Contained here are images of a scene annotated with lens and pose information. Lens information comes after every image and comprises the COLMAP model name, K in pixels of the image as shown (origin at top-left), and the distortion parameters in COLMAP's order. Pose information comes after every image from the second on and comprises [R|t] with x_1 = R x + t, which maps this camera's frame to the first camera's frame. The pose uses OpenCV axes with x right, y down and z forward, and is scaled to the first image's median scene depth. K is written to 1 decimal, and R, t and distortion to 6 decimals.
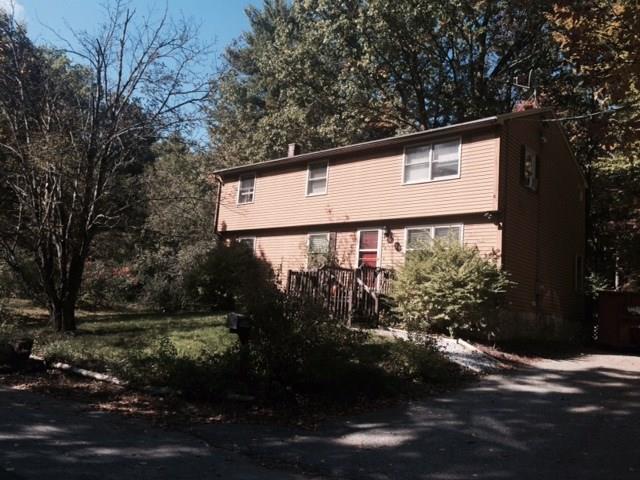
lens RADIAL K [[543.1, 0, 320.0], [0, 543.1, 240.0], [0, 0, 1]] dist [0.088079, -0.096562]
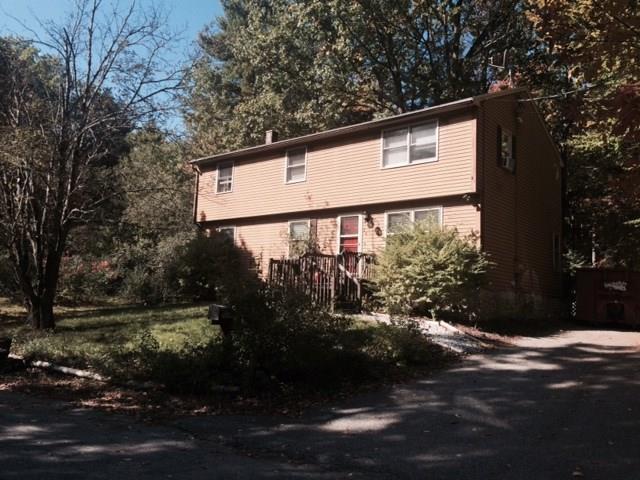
lens RADIAL K [[543.1, 0, 320.0], [0, 543.1, 240.0], [0, 0, 1]] dist [0.088079, -0.096562]
pose [[0.998893, -0.034536, 0.031937, 0.003086], [0.033692, 0.999078, 0.026616, -0.001996], [-0.032826, -0.025511, 0.999135, 0.002683]]
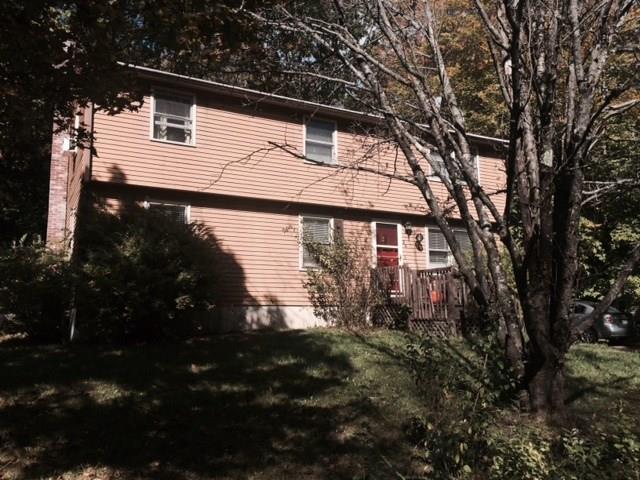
lens RADIAL K [[536.8, 0, 320.1], [0, 536.8, 257.4], [0, 0, 1]] dist [0.004658, -0.086632]
pose [[0.339310, 0.041331, 0.939766, -0.790065], [-0.084232, 0.996356, -0.013407, 0.059839], [-0.936896, -0.074609, 0.341555, 0.867220]]
